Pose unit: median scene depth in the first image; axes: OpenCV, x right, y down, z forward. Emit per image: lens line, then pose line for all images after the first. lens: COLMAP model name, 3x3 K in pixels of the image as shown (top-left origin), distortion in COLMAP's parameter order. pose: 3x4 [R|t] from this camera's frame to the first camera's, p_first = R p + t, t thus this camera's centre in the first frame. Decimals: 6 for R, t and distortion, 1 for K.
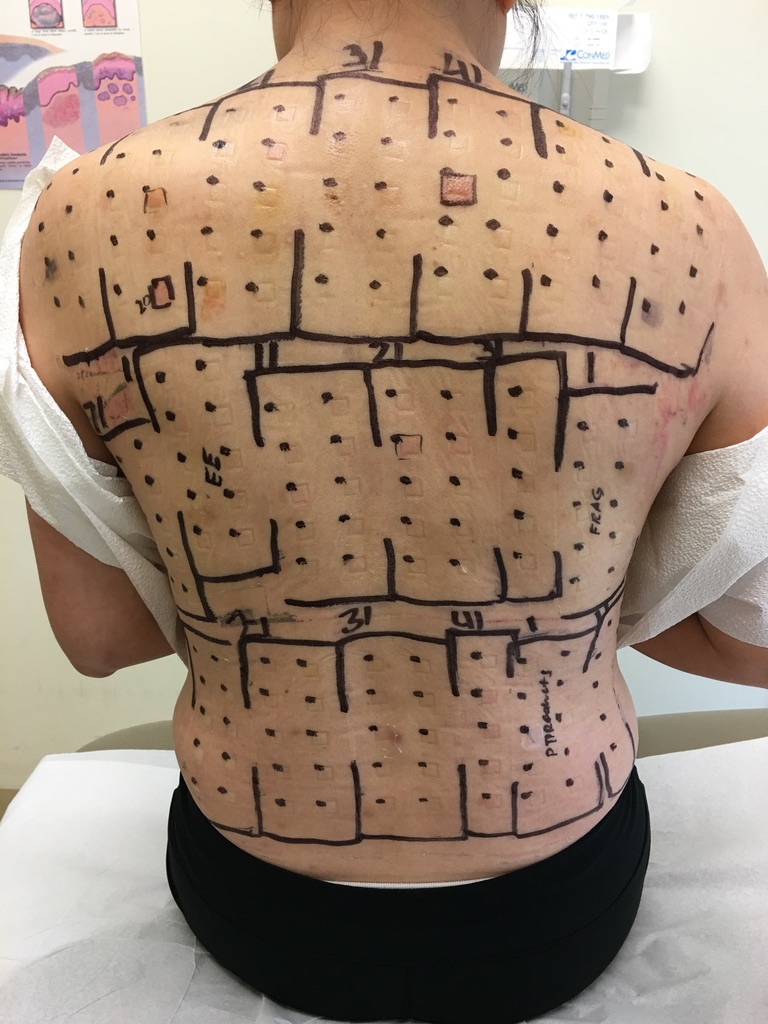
lens RADIAL K [[874.6, 0, 434.3], [0, 874.6, 565.6], [0, 0, 1]] dist [0.076011, -0.102627]
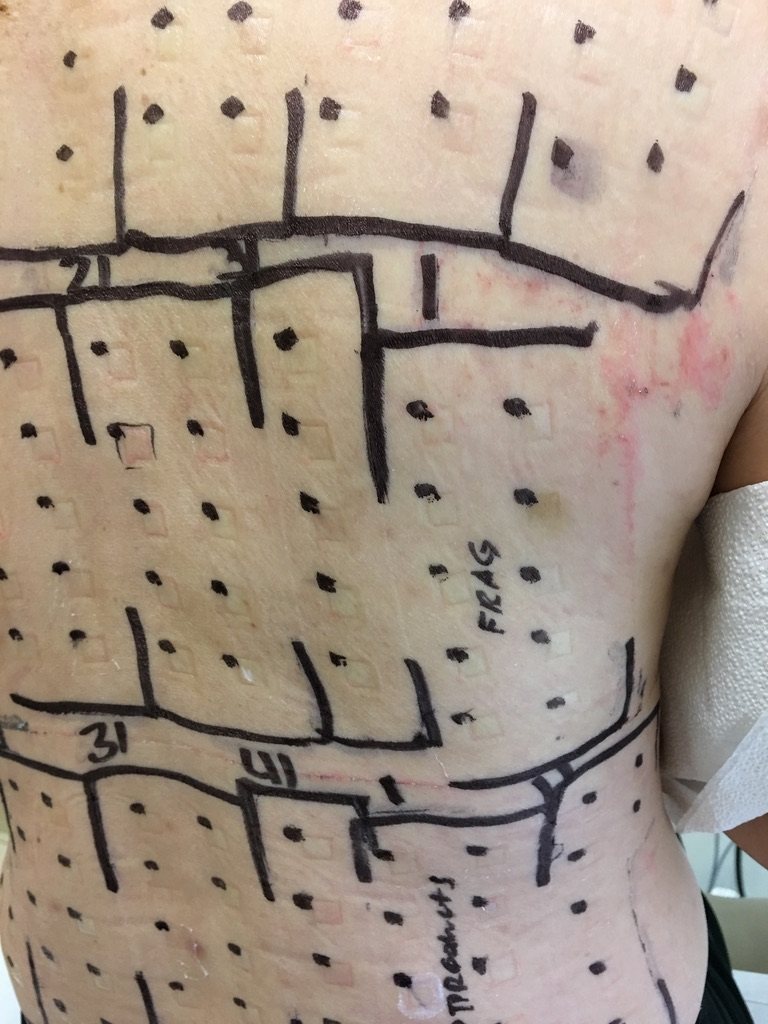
lens RADIAL K [[884.0, 0, 442.3], [0, 884.0, 545.2], [0, 0, 1]] dist [0.085211, -0.109441]
pose [[0.939277, 0.055180, -0.338694, 0.348878], [-0.079878, 0.995033, -0.059410, -0.056652], [0.333733, 0.082857, 0.939019, 0.549188]]
